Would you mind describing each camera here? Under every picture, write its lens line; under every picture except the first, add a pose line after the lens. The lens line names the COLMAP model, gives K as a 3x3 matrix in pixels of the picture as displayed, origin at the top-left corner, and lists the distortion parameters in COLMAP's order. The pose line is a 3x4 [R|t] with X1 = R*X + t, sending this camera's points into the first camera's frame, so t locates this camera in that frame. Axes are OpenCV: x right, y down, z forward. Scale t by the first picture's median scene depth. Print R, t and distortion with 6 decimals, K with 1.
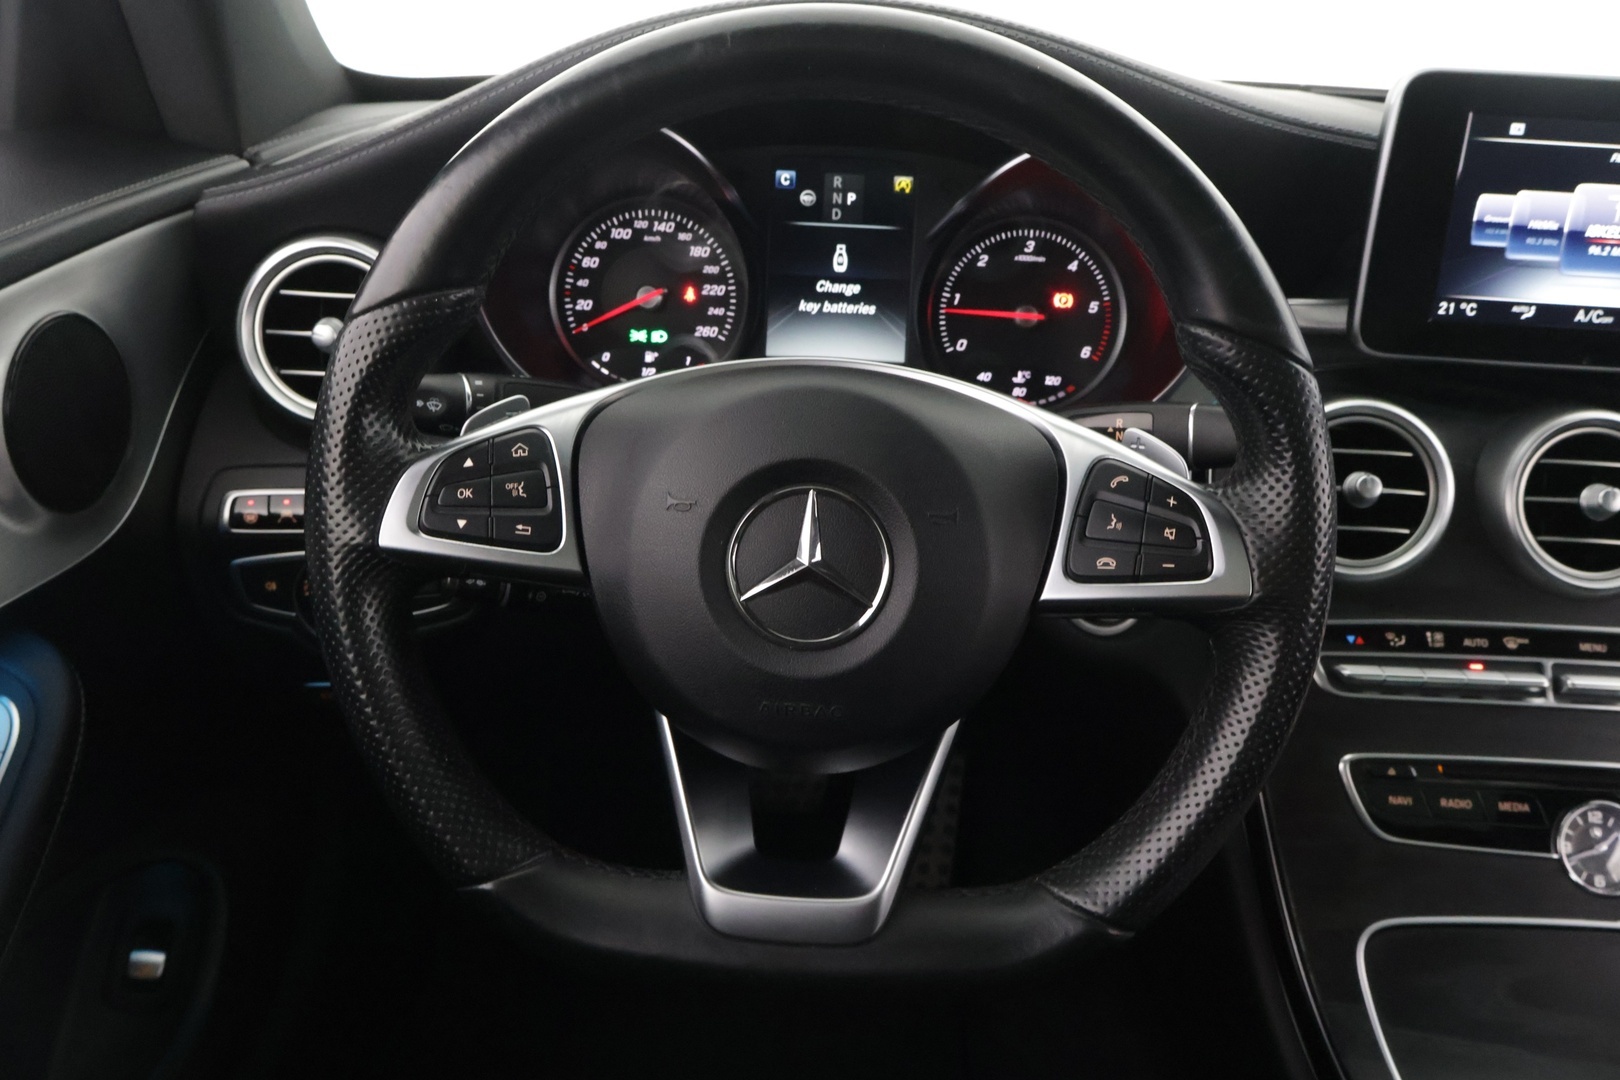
lens RADIAL K [[1362.7, 0, 810.0], [0, 1362.7, 540.0], [0, 0, 1]] dist [-0.002187, 0.012612]
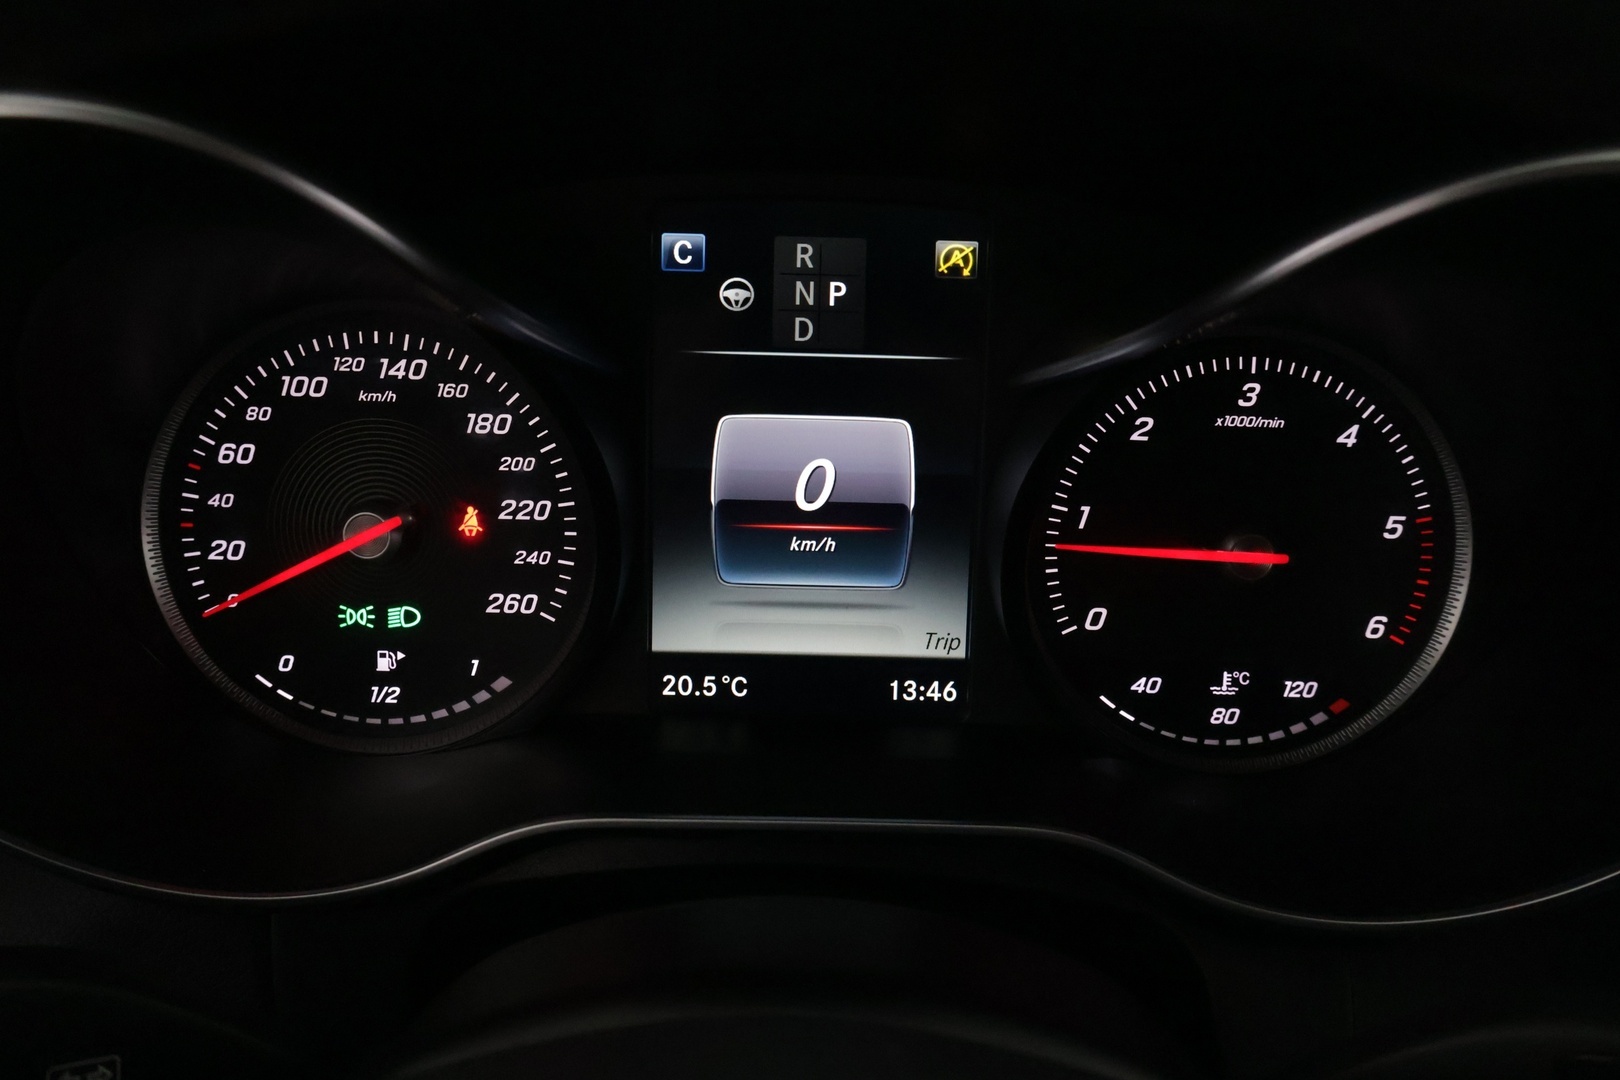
lens RADIAL K [[1362.7, 0, 810.0], [0, 1362.7, 540.0], [0, 0, 1]] dist [-0.002187, 0.012612]
pose [[0.999394, -0.026724, 0.022318, 0.010061], [0.026742, 0.999642, -0.000496, -0.172149], [-0.022297, 0.001093, 0.999751, 0.567118]]
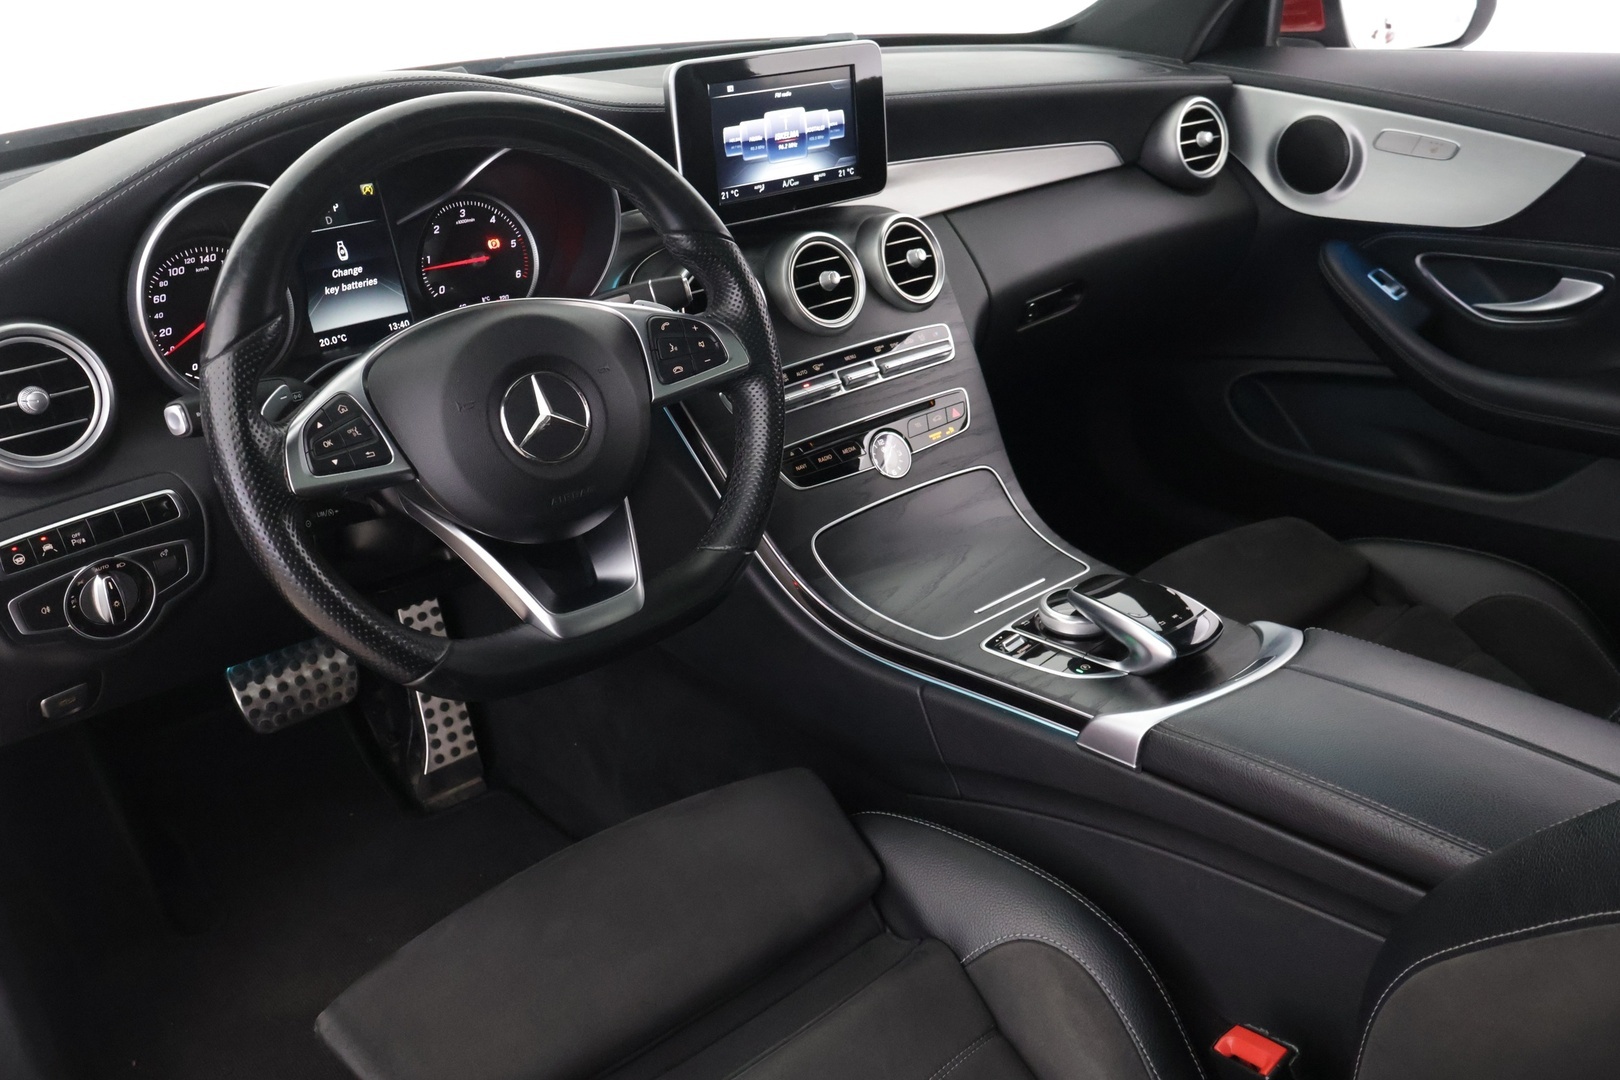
lens RADIAL K [[1362.7, 0, 810.0], [0, 1362.7, 540.0], [0, 0, 1]] dist [-0.002187, 0.012612]
pose [[0.745876, -0.351181, 0.565987, -0.512398], [0.316231, 0.934552, 0.163128, -0.007545], [-0.586232, 0.057310, 0.808114, -0.383532]]
